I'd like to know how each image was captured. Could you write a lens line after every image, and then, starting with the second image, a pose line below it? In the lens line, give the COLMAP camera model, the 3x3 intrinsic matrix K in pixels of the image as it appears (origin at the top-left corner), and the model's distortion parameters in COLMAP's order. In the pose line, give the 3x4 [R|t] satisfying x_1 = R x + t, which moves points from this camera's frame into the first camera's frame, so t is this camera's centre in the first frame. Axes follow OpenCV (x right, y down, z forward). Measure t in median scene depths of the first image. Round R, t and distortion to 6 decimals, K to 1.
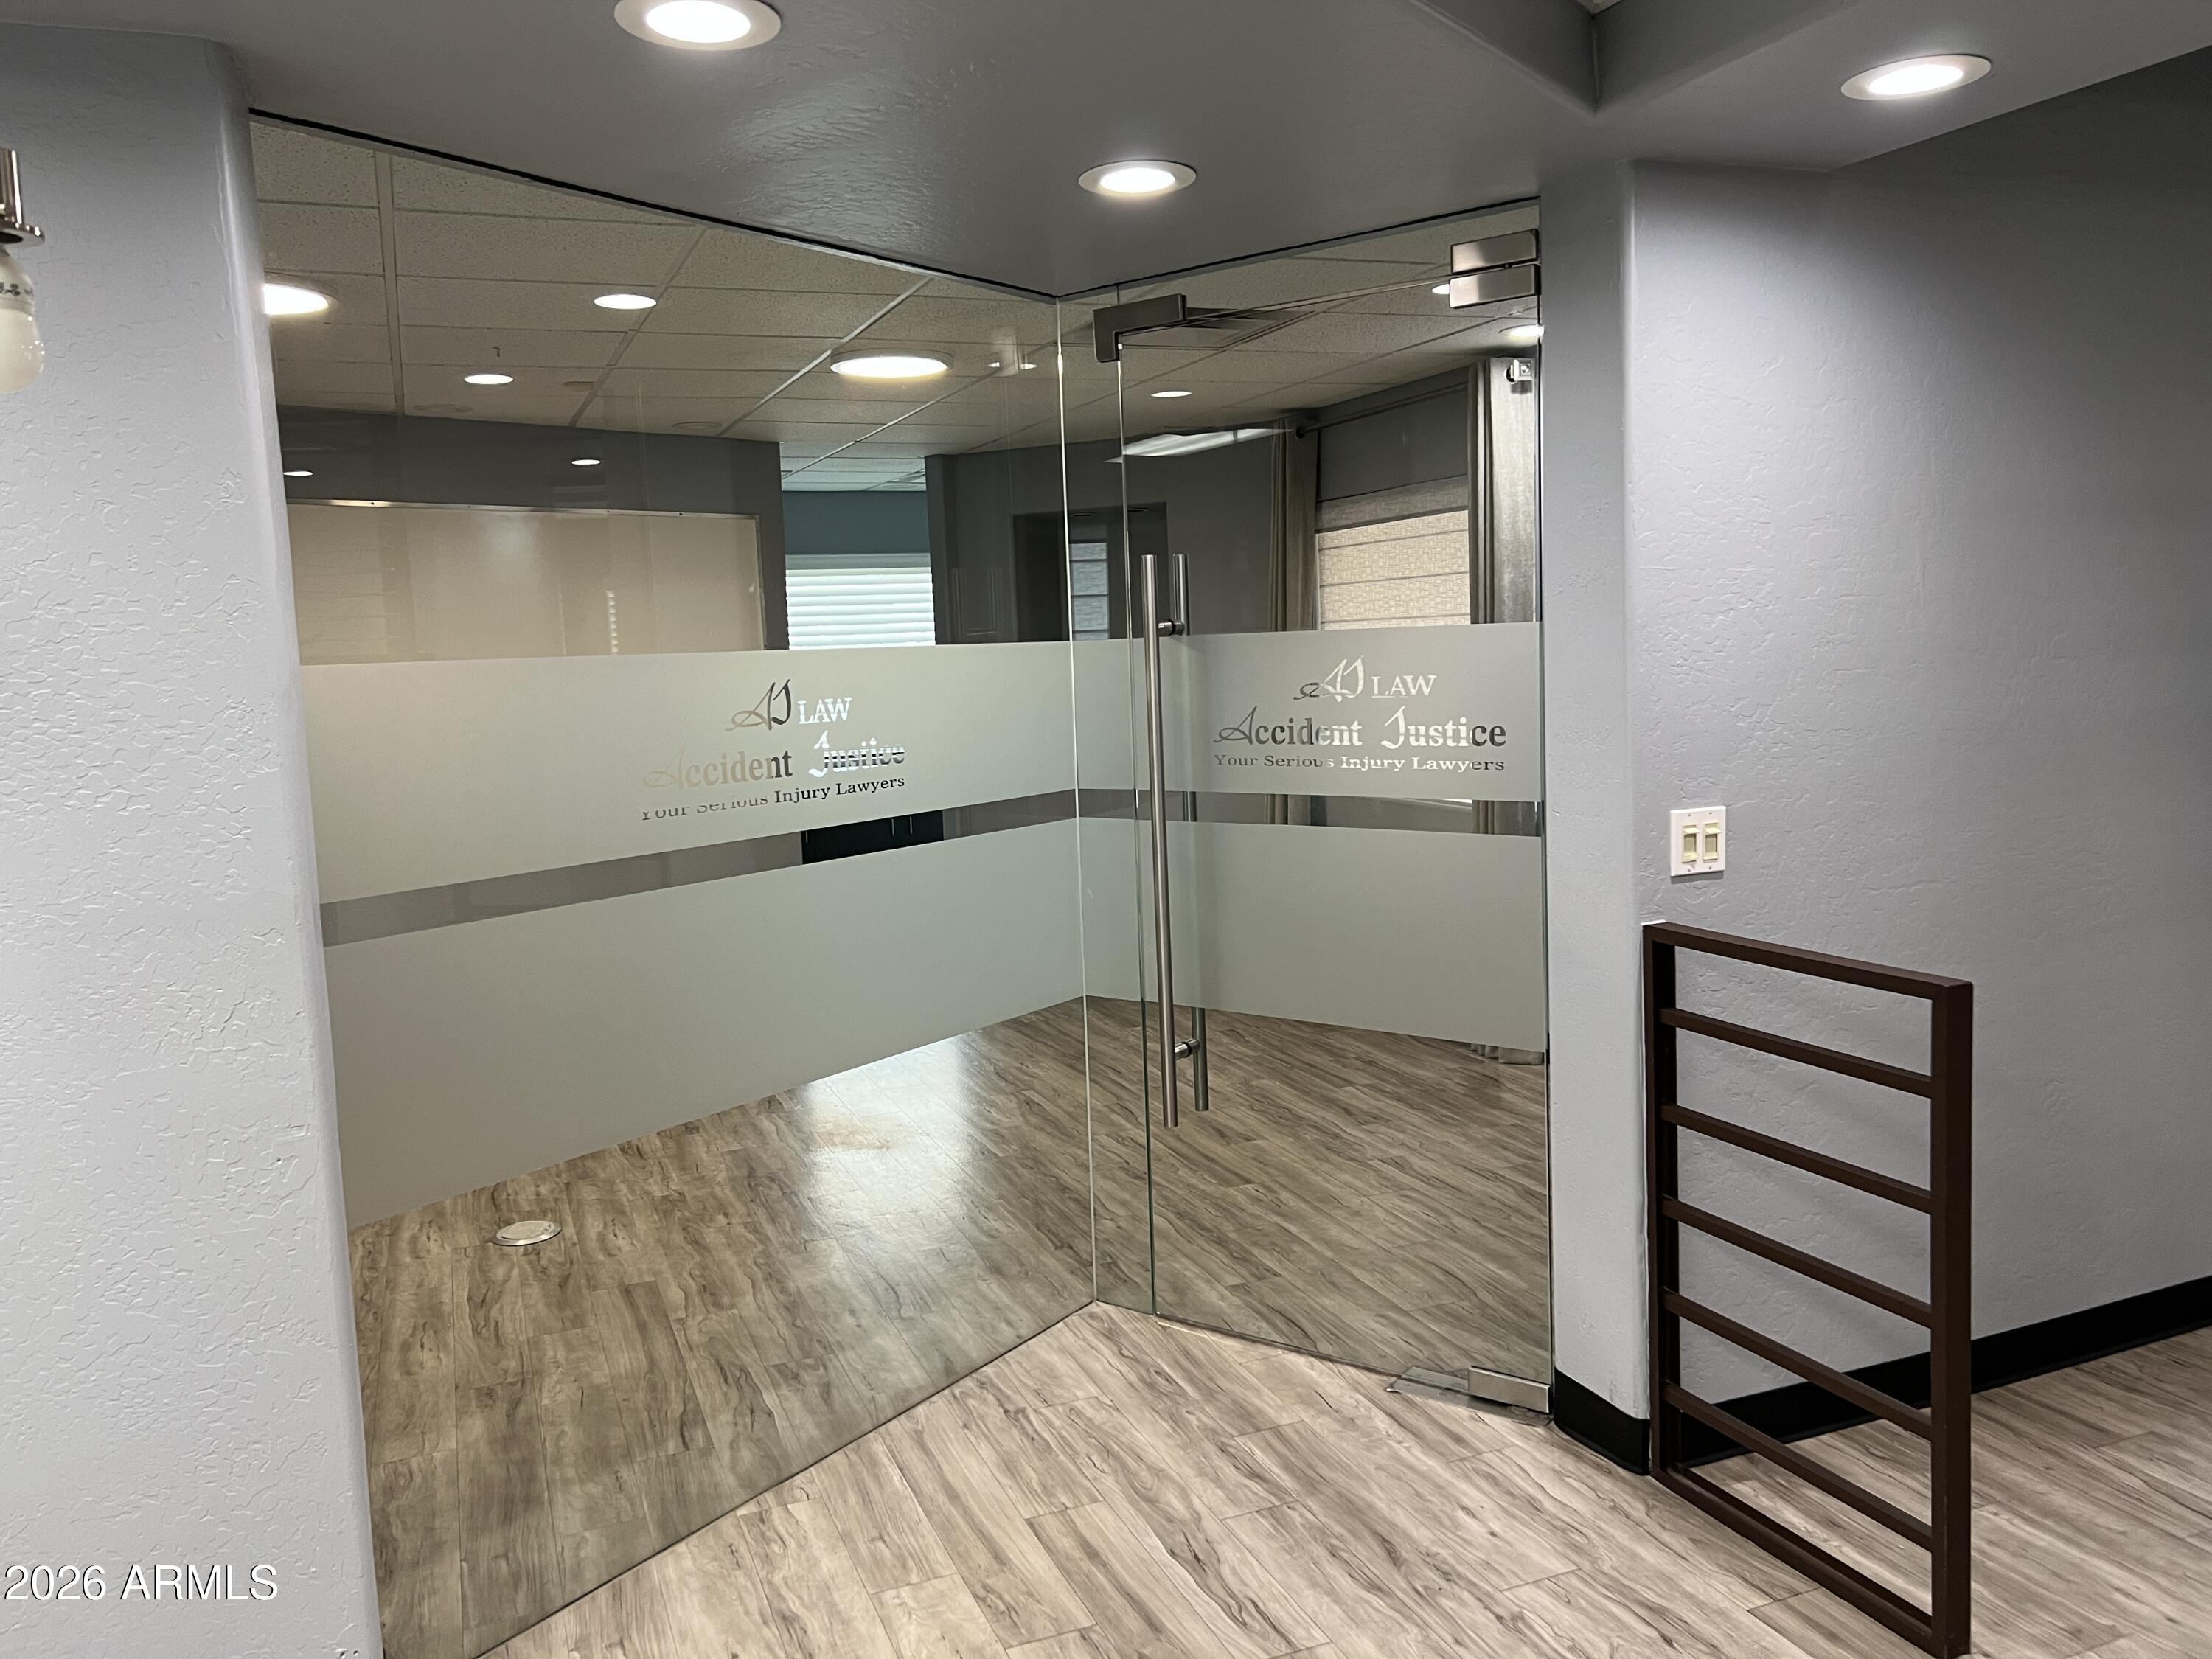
lens RADIAL K [[1706.4, 0, 1108.7], [0, 1706.4, 832.8], [0, 0, 1]] dist [0.085169, 0.000593]
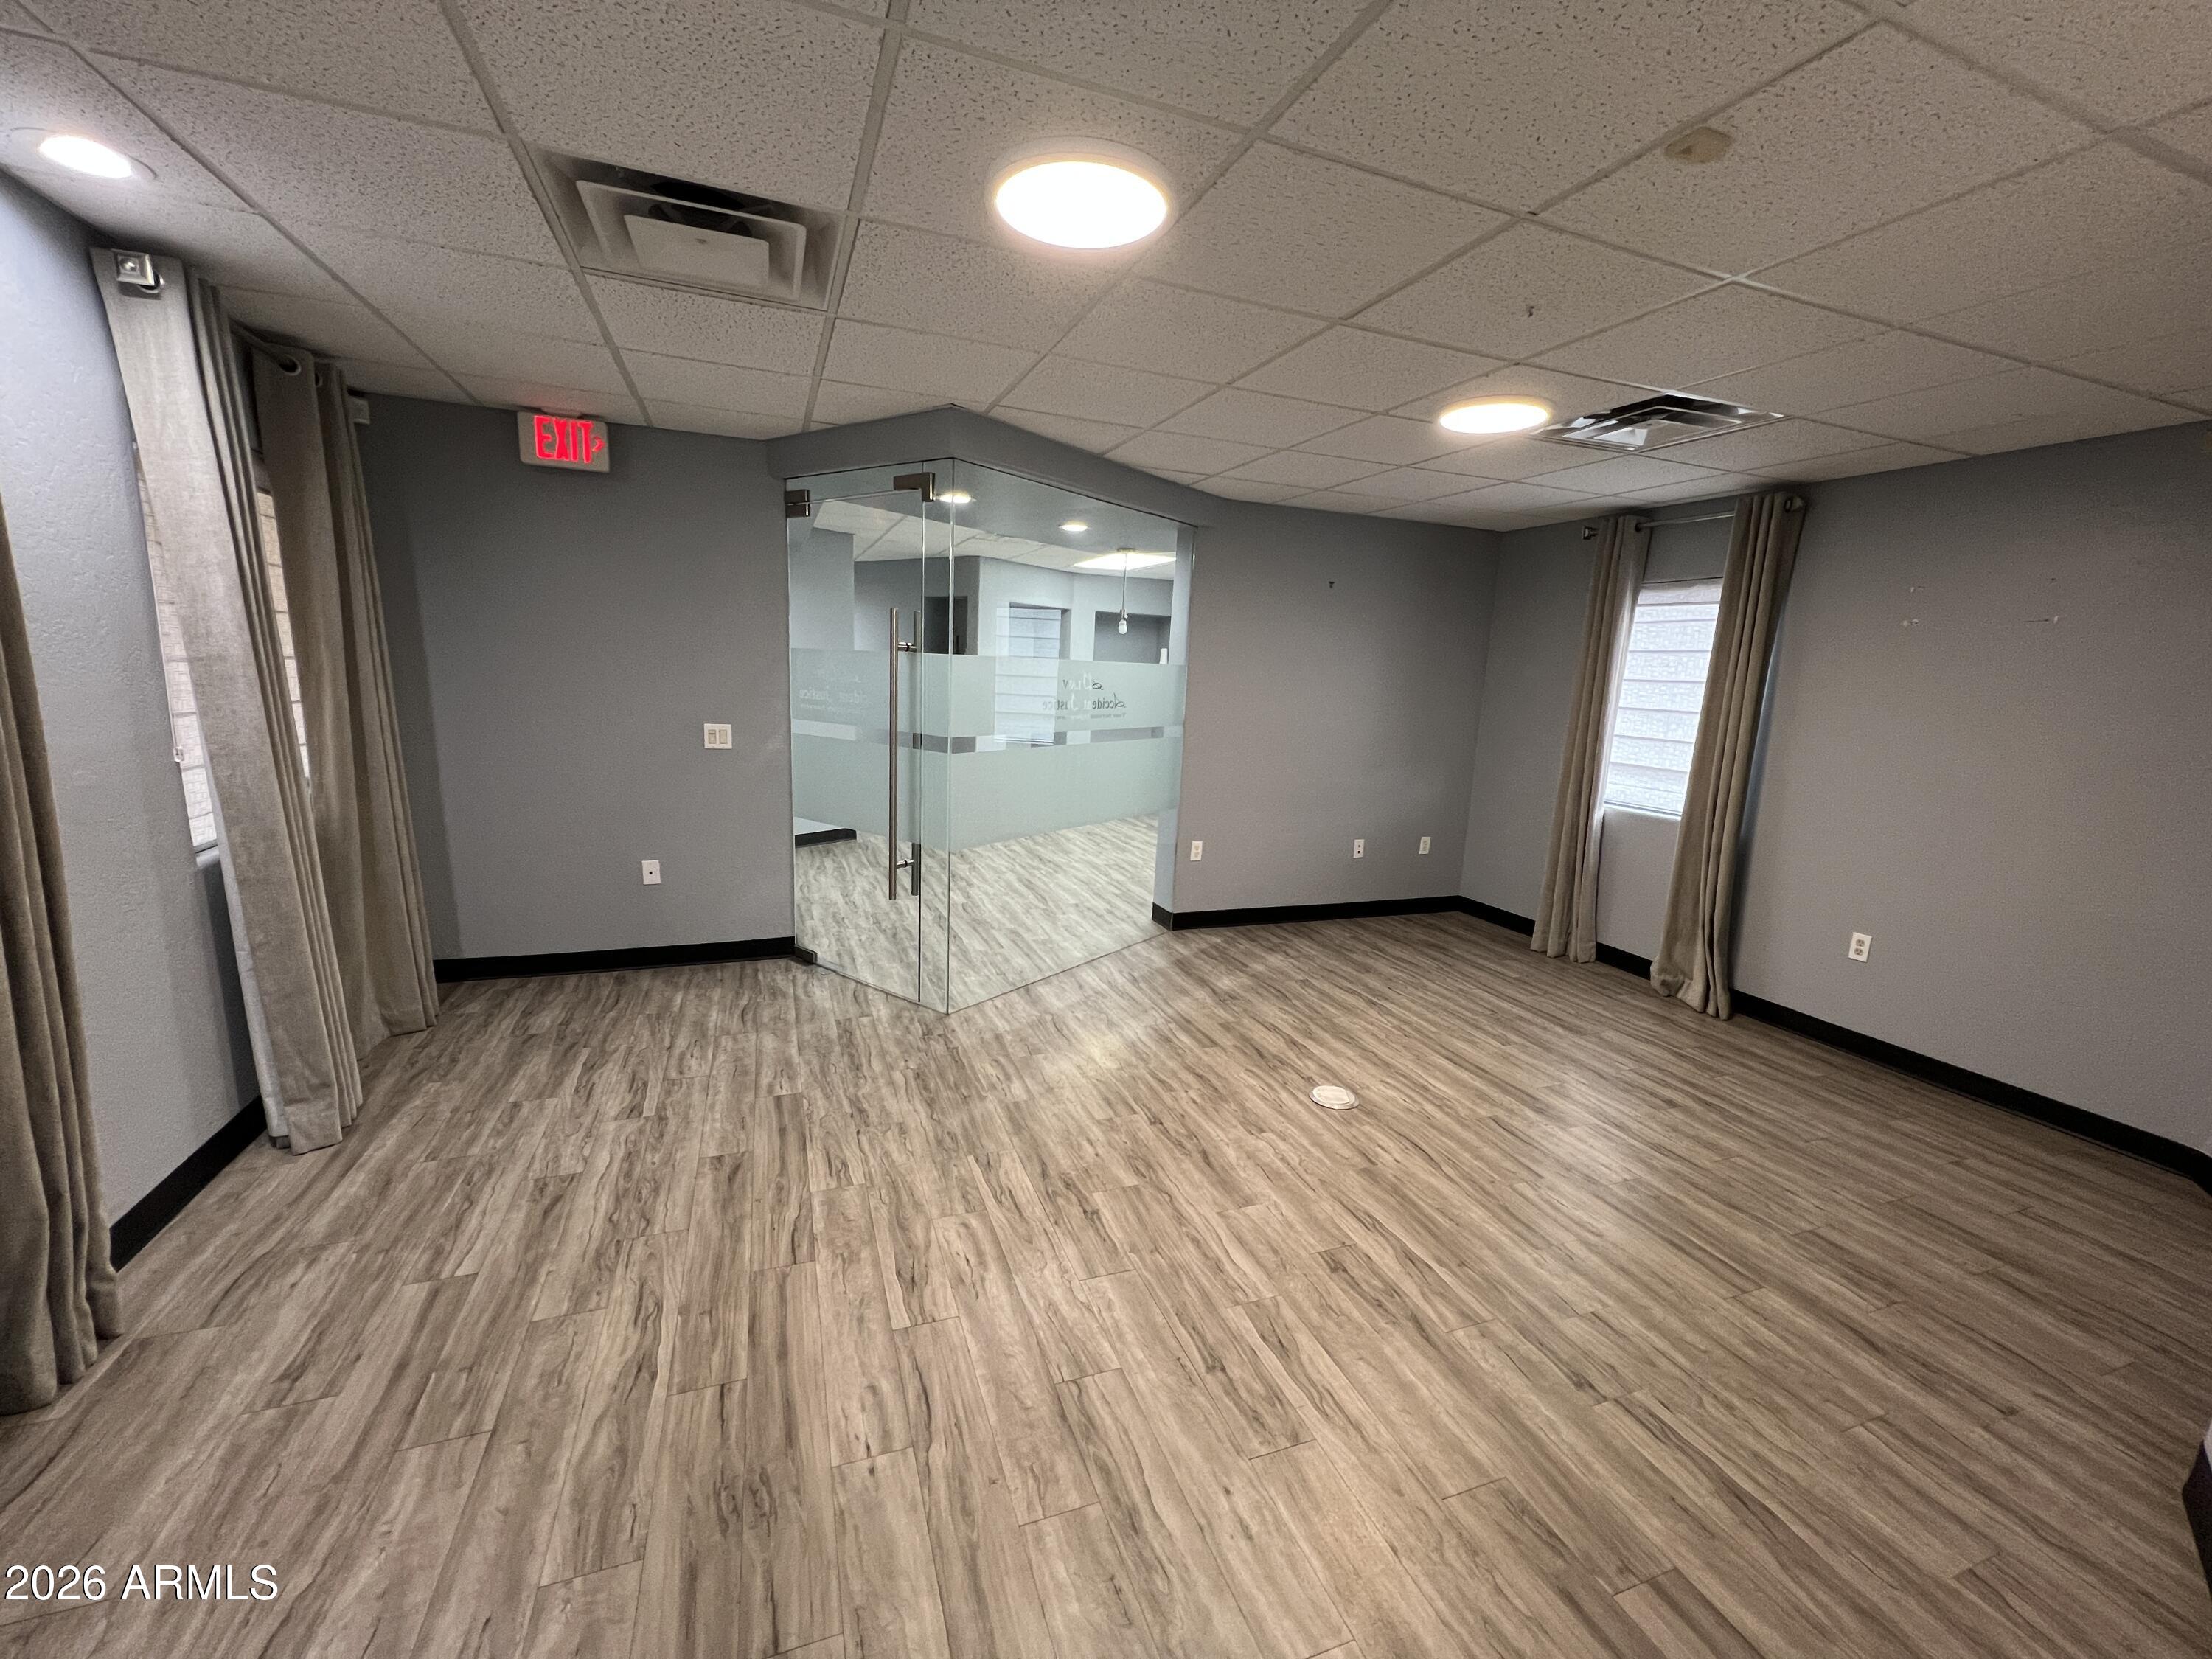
lens RADIAL K [[887.8, 0, 1107.9], [0, 887.8, 831.5], [0, 0, 1]] dist [-0.012119, -0.000012]
pose [[-0.999833, -0.011386, 0.014318, -0.181364], [-0.006609, 0.954651, 0.297654, -0.189365], [-0.017058, 0.297510, -0.954566, 1.746315]]
